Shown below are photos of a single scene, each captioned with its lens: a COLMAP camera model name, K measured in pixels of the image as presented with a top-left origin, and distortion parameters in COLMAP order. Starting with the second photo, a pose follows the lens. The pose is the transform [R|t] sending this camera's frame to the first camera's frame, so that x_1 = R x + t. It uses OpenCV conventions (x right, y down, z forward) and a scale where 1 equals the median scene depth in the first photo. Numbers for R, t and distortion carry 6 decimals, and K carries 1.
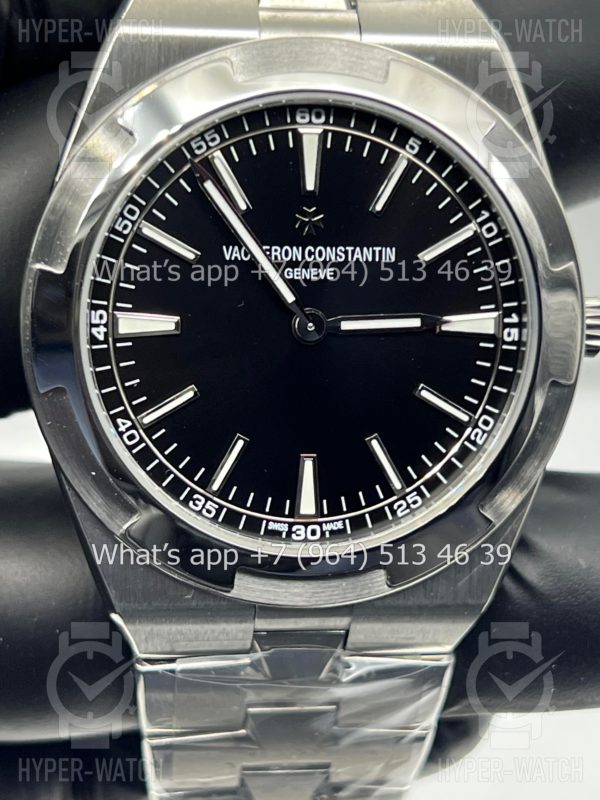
lens RADIAL K [[1822.4, 0, 299.4], [0, 1822.4, 394.3], [0, 0, 1]] dist [0.307039, 0.000000]
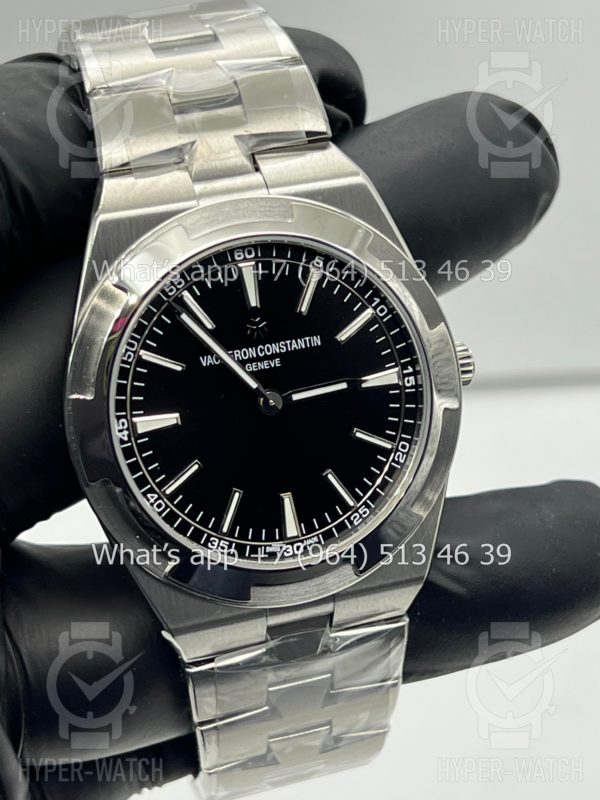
lens RADIAL K [[1822.4, 0, 294.0], [0, 1822.4, 401.3], [0, 0, 1]] dist [0.307039, 0.000000]
pose [[0.975034, -0.181928, 0.127322, -0.151995], [0.181597, 0.983269, 0.014305, -0.054207], [-0.127794, 0.009174, 0.991758, -0.370805]]
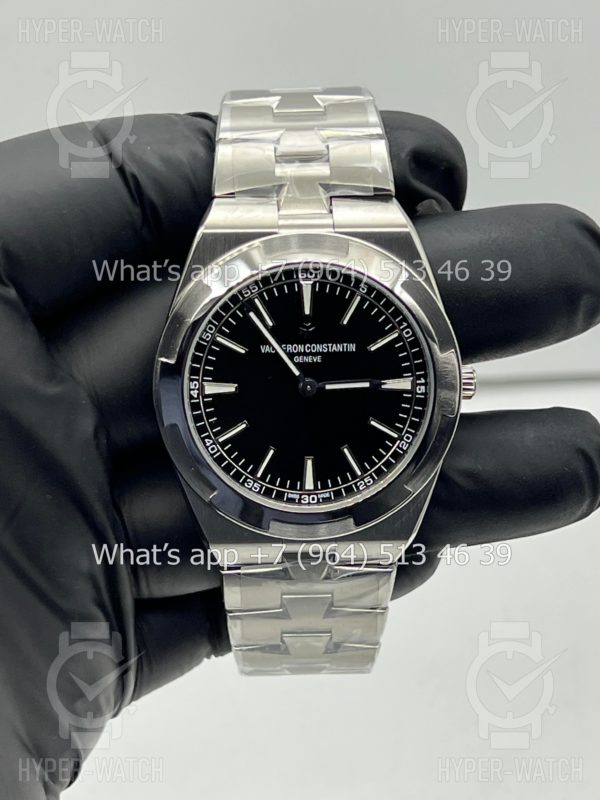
lens RADIAL K [[1822.4, 0, 304.1], [0, 1822.4, 405.8], [0, 0, 1]] dist [0.307039, 0.000000]
pose [[0.997178, -0.009863, -0.074425, 0.136616], [0.014385, 0.998067, 0.060463, -0.129067], [0.073685, -0.061363, 0.995392, -0.820285]]
